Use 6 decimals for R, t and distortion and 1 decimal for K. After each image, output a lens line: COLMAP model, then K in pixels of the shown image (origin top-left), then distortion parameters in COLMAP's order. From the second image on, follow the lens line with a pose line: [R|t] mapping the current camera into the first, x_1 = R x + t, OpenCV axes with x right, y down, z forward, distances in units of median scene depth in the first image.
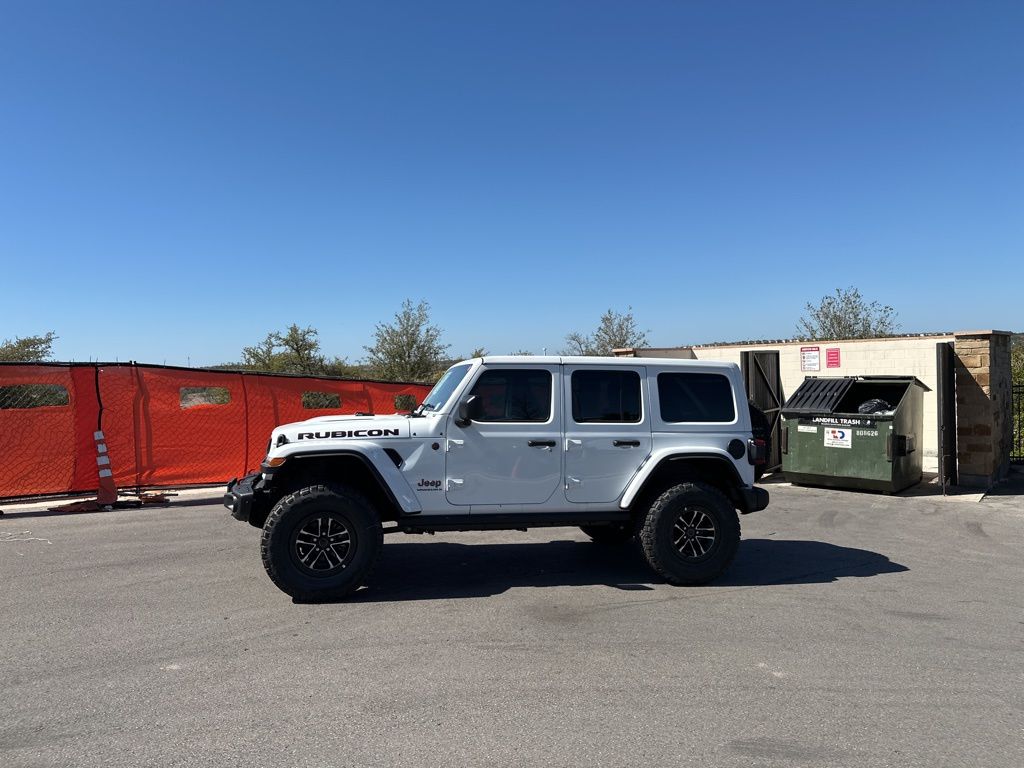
lens RADIAL K [[716.7, 0, 505.0], [0, 716.7, 388.0], [0, 0, 1]] dist [0.131313, -0.217066]
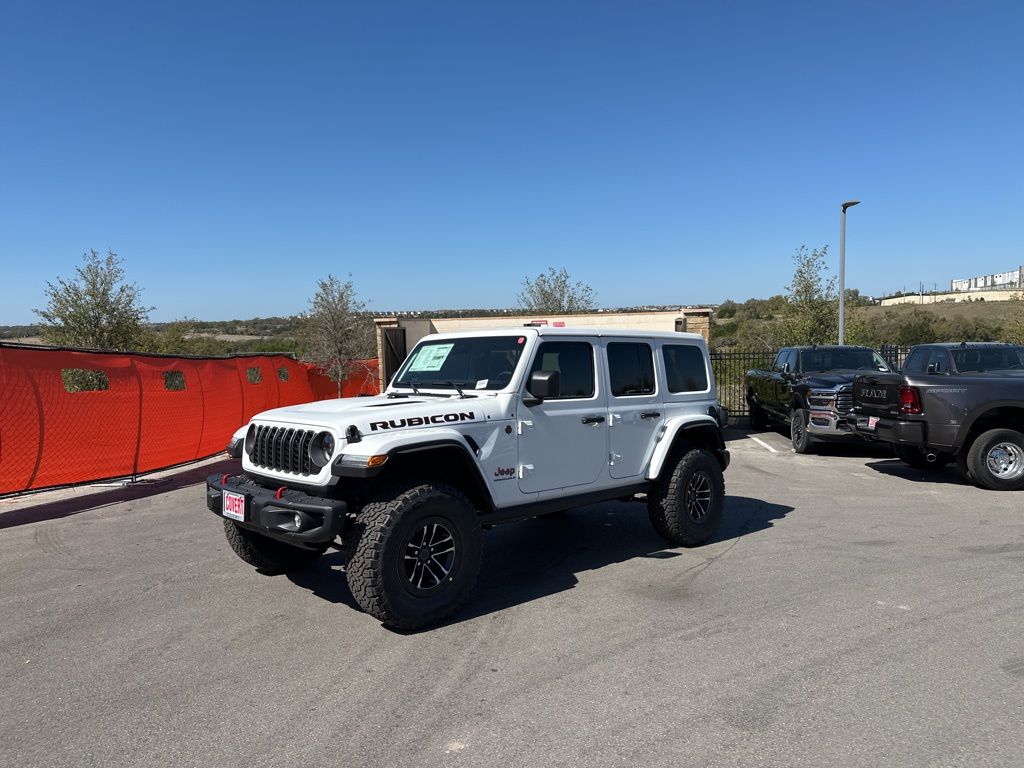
lens RADIAL K [[716.7, 0, 505.0], [0, 716.7, 388.0], [0, 0, 1]] dist [0.131313, -0.217066]
pose [[0.864133, -0.031196, 0.502295, -0.514240], [0.009982, 0.998943, 0.044870, -0.008664], [-0.503164, -0.033760, 0.863531, 0.232105]]
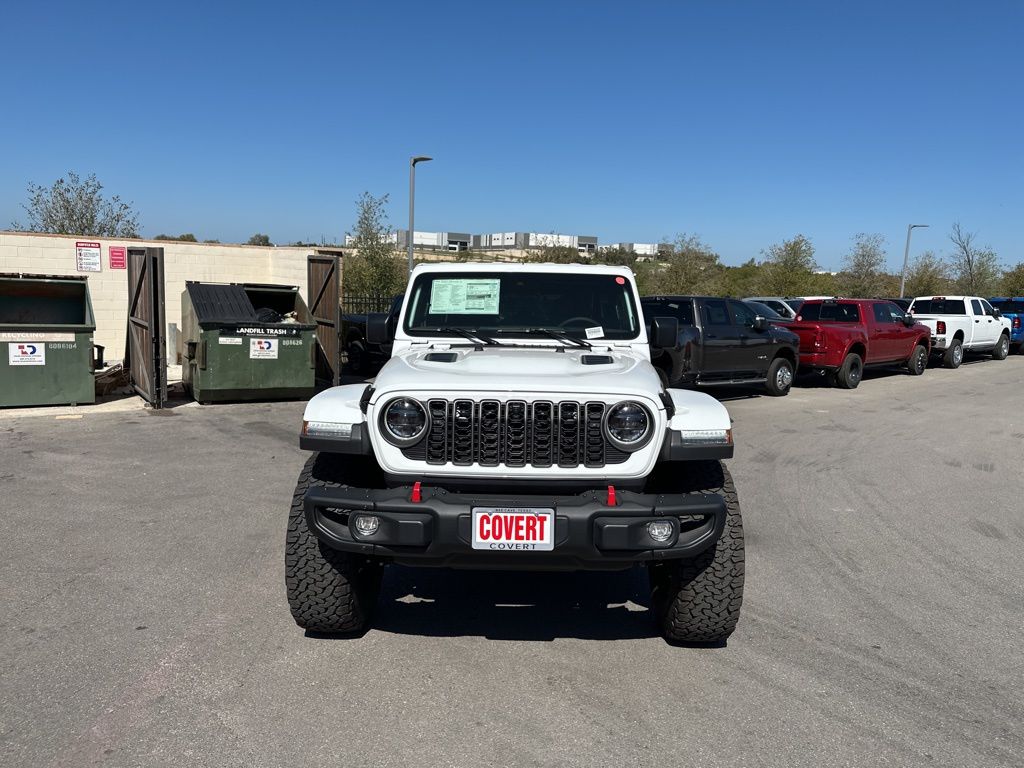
lens RADIAL K [[722.4, 0, 512.0], [0, 722.4, 384.0], [0, 0, 1]] dist [0.094789, -0.143809]
pose [[0.252829, -0.099789, 0.962351, -0.818910], [-0.026171, 0.993598, 0.109905, -0.000134], [-0.967157, -0.052972, 0.248598, 0.906541]]
